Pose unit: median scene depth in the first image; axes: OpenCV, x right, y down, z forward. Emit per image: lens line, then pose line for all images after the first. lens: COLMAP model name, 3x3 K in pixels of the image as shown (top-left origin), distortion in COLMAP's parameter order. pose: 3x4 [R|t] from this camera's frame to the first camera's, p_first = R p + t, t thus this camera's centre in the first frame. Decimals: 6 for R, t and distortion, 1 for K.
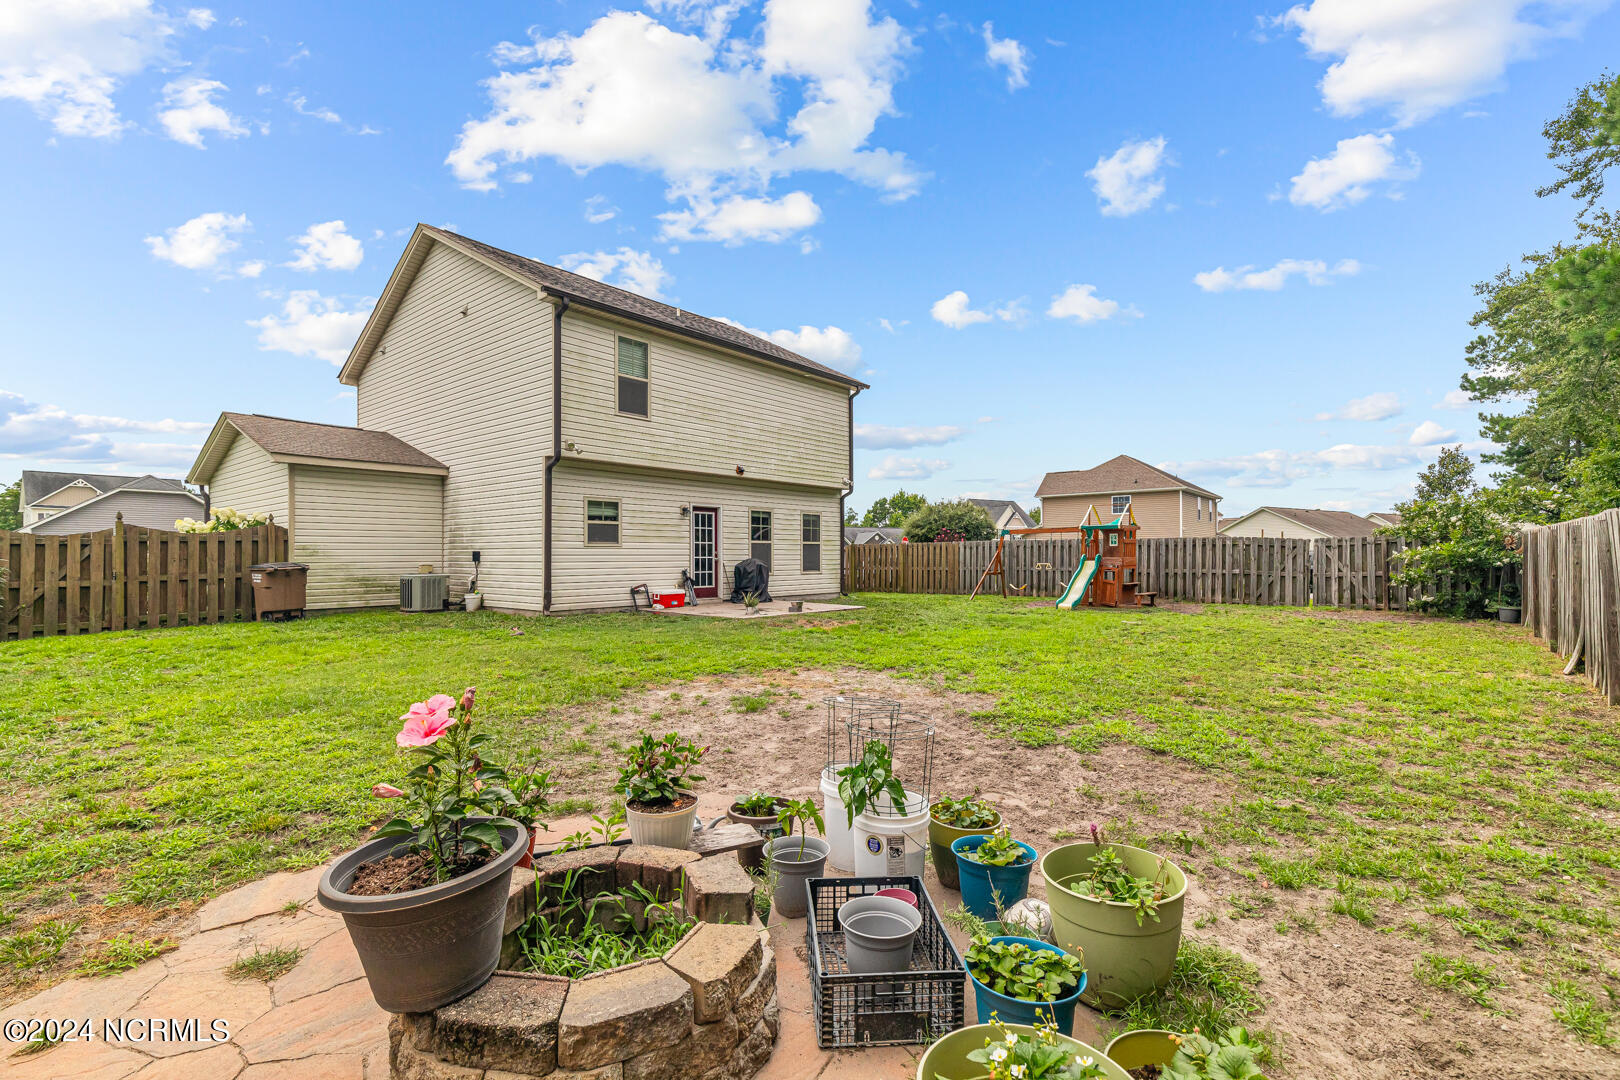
lens RADIAL K [[731.3, 0, 817.7], [0, 731.3, 545.4], [0, 0, 1]] dist [0.014206, -0.002883]
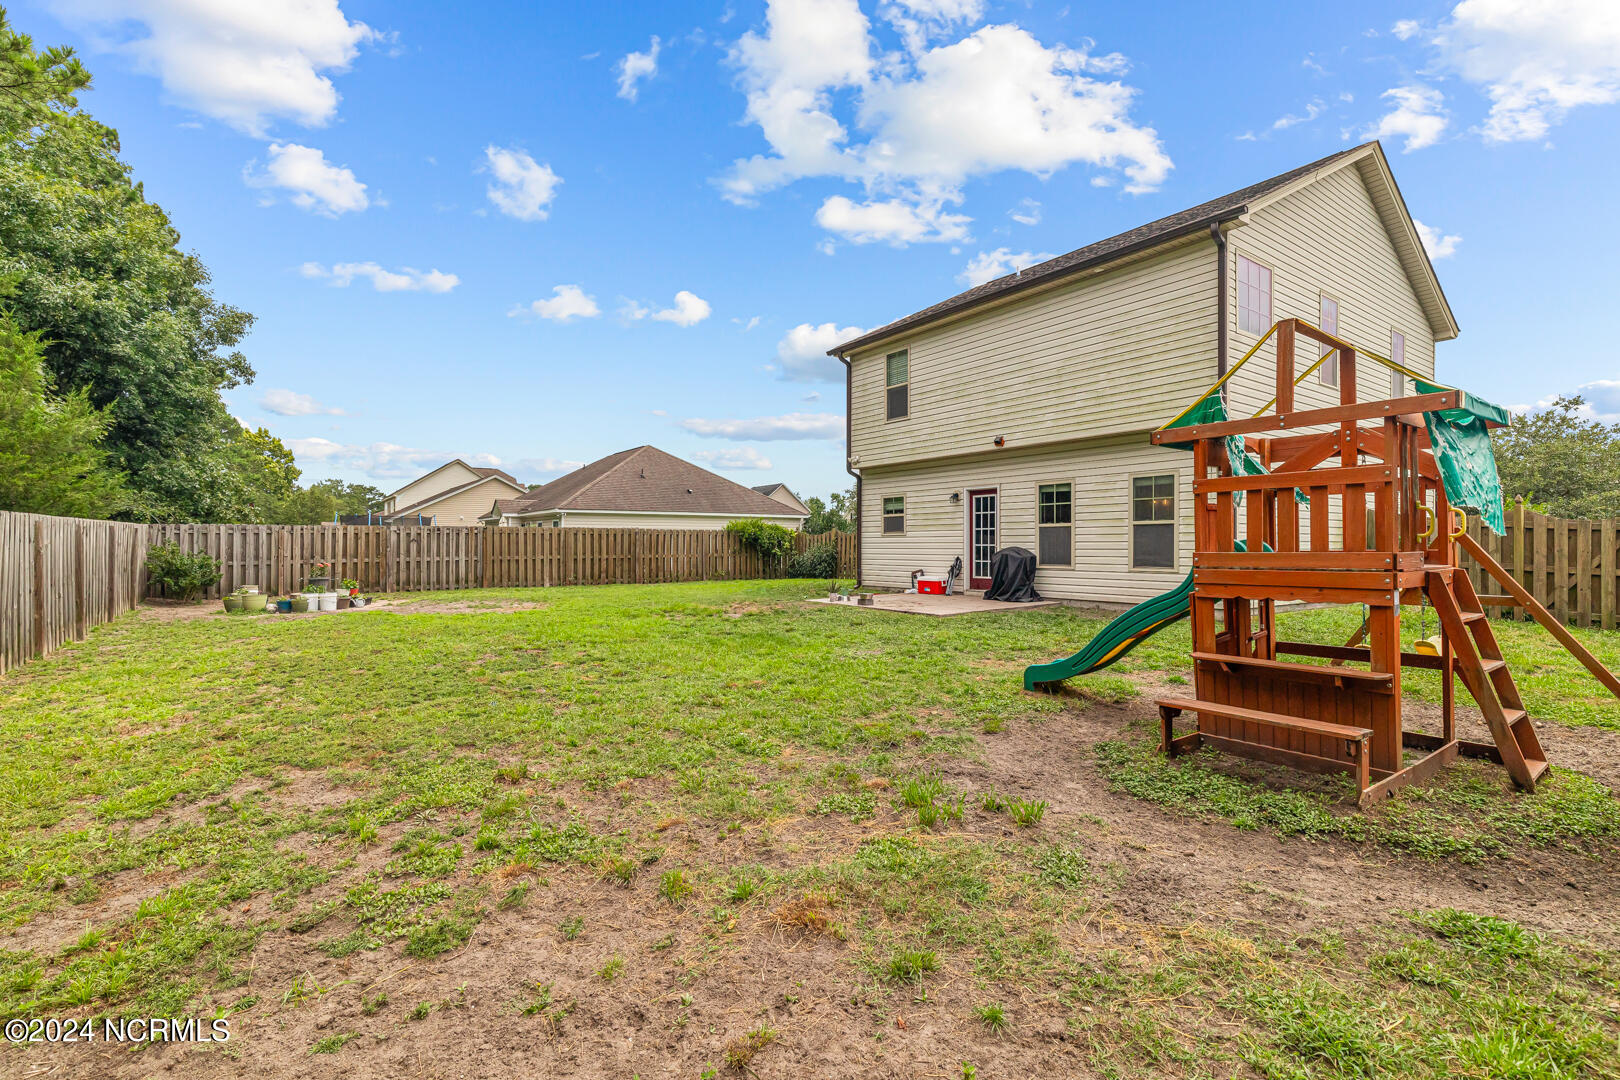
lens RADIAL K [[731.3, 0, 816.2], [0, 731.3, 544.4], [0, 0, 1]] dist [0.014206, -0.002883]
pose [[-0.238311, 0.002585, -0.971186, 0.821772], [0.017320, 0.999849, -0.001589, 0.014206], [0.971035, -0.017200, -0.238319, 1.076081]]
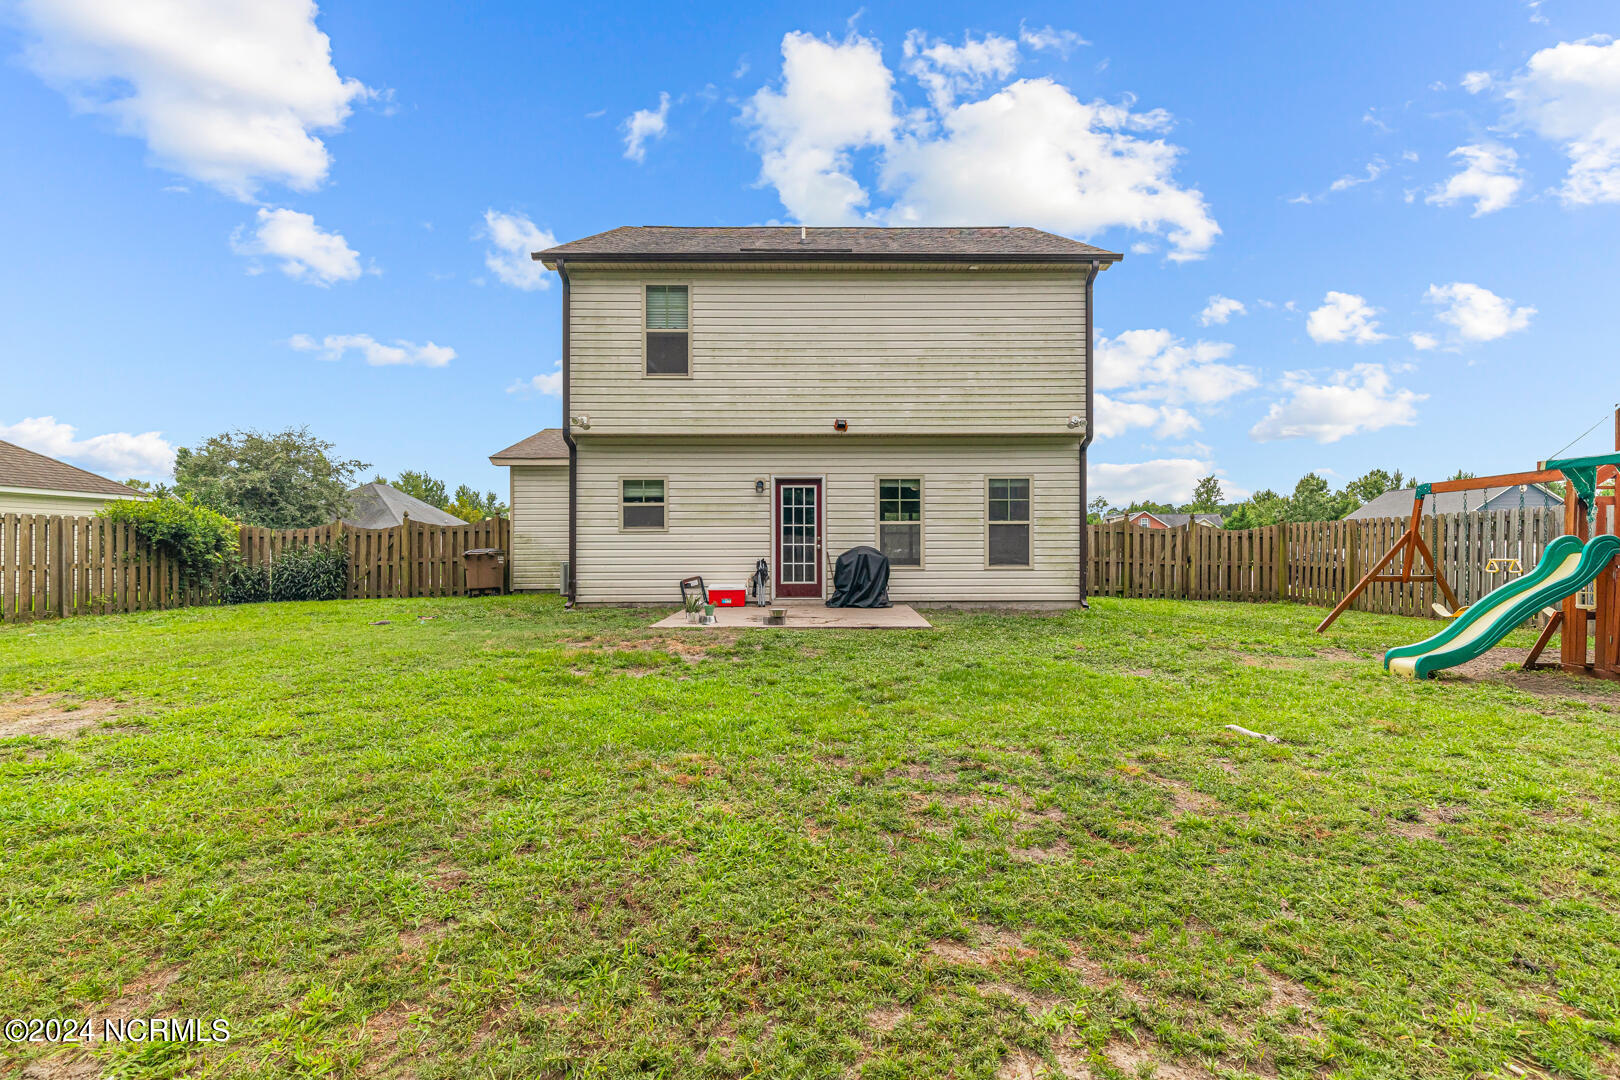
lens RADIAL K [[731.3, 0, 821.0], [0, 731.3, 543.1], [0, 0, 1]] dist [0.014206, -0.002883]
pose [[0.645802, -0.002693, -0.763500, 0.473631], [0.012154, 0.999903, 0.006753, 0.010636], [0.763408, -0.013640, 0.645773, 0.553968]]
